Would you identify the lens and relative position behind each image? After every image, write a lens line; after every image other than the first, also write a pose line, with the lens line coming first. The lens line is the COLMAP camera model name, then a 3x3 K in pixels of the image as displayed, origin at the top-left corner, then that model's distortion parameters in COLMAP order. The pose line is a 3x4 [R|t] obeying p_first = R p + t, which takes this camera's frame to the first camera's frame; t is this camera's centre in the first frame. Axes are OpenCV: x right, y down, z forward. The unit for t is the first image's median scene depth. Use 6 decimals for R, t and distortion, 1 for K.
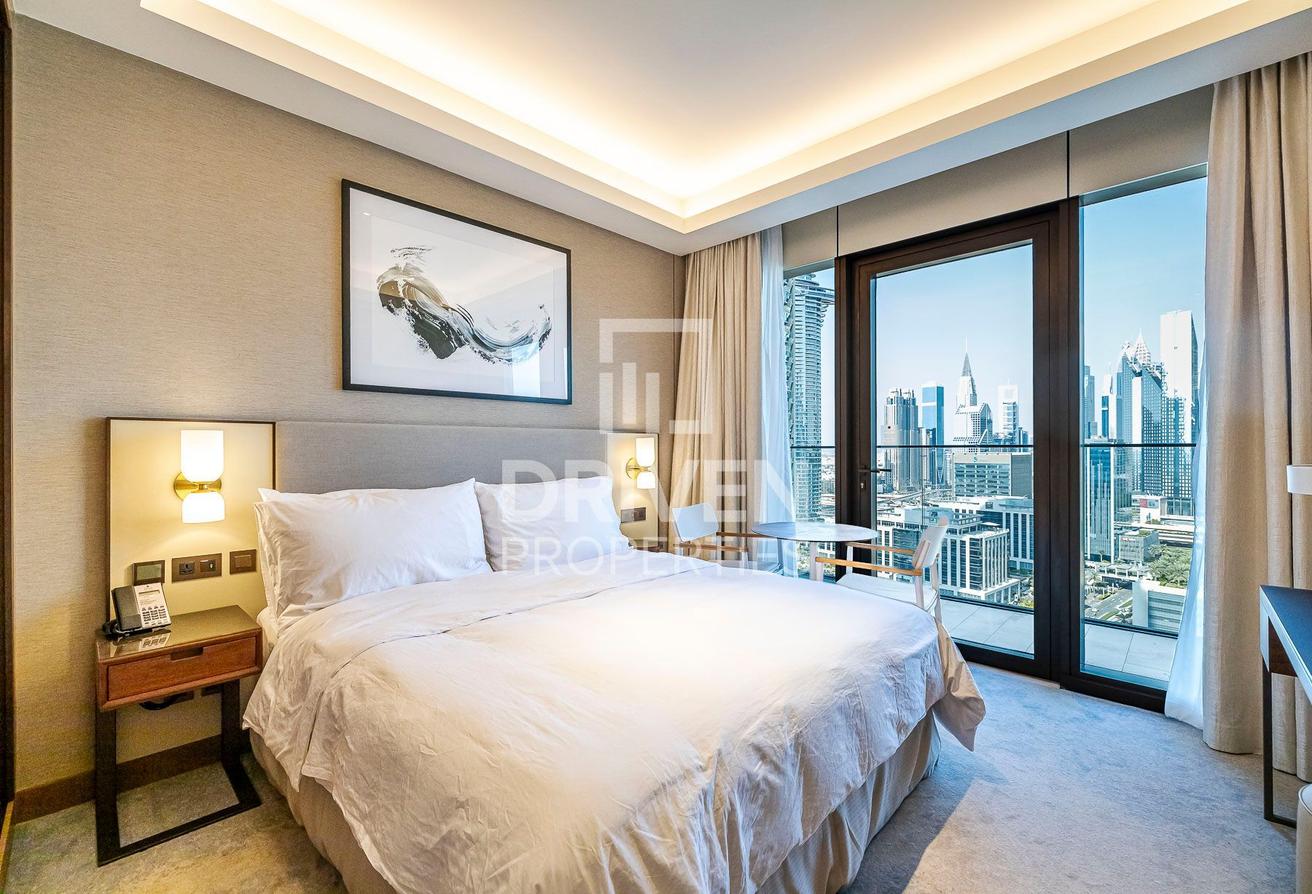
lens RADIAL K [[563.5, 0, 657.1], [0, 563.5, 442.3], [0, 0, 1]] dist [-0.020991, -0.000195]
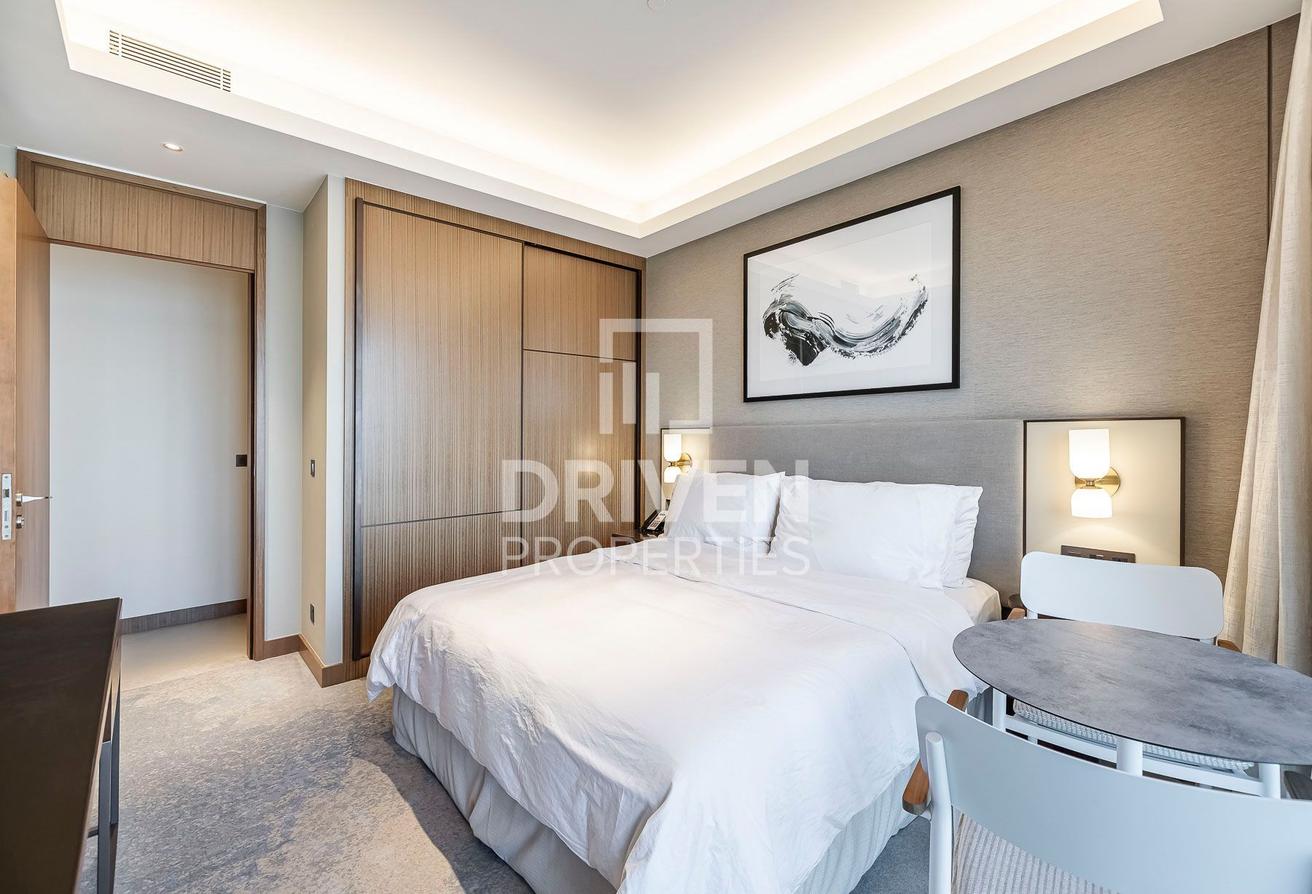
lens RADIAL K [[547.1, 0, 652.4], [0, 547.1, 439.3], [0, 0, 1]] dist [-0.001455, -0.000418]
pose [[-0.078233, -0.007390, -0.996908, 0.580482], [0.003215, 0.999965, -0.007665, 0.006824], [0.996930, -0.003804, -0.078206, 0.599610]]
